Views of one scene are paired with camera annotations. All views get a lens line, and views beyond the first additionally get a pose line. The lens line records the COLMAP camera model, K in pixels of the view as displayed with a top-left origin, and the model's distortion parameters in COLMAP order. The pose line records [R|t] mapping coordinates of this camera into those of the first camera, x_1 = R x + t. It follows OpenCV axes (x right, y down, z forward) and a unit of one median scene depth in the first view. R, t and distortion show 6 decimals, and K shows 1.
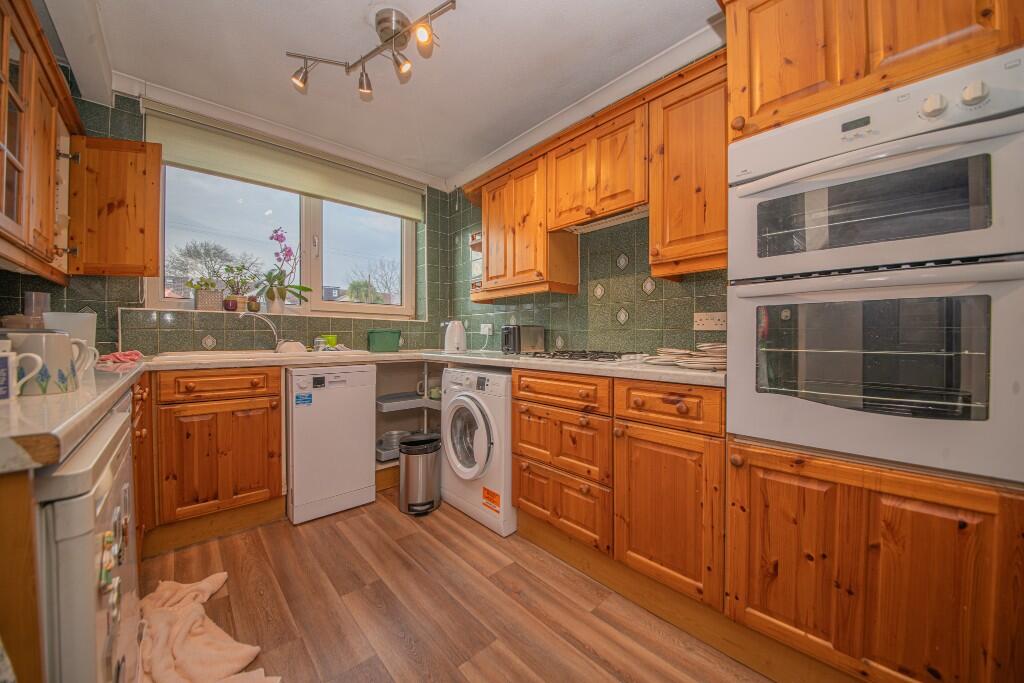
lens RADIAL K [[366.1, 0, 512.0], [0, 366.1, 341.5], [0, 0, 1]] dist [-0.000008, -0.000080]
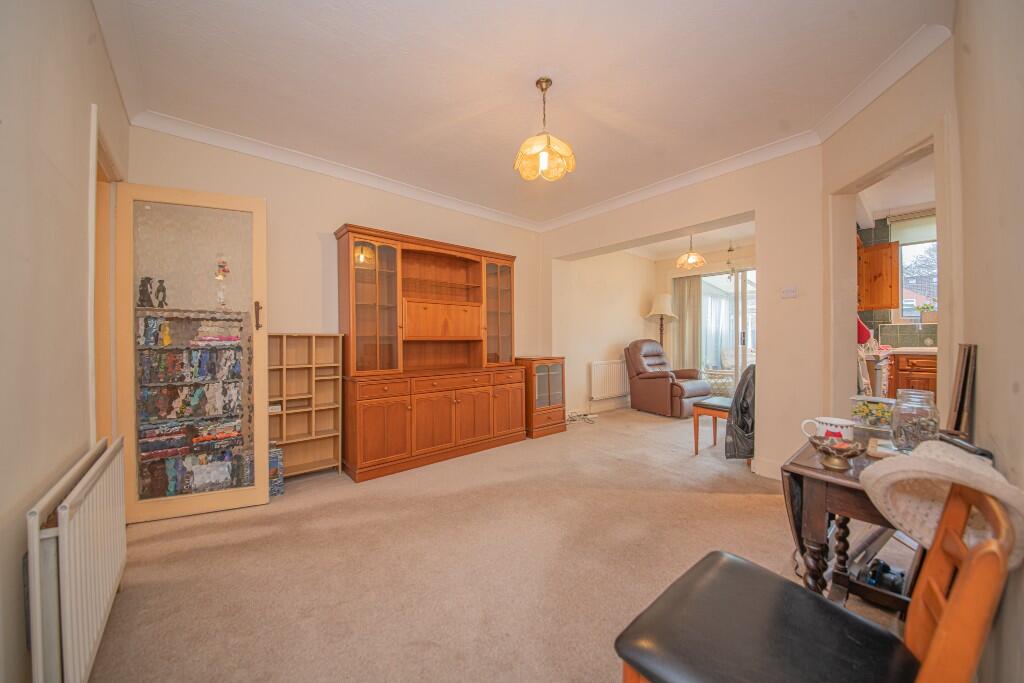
lens RADIAL K [[366.1, 0, 512.0], [0, 366.1, 341.5], [0, 0, 1]] dist [-0.000008, -0.000080]
pose [[-0.023150, -0.001927, -0.999730, 1.056487], [0.003720, 0.999991, -0.002013, -0.003497], [0.999725, -0.003766, -0.023143, -1.041600]]
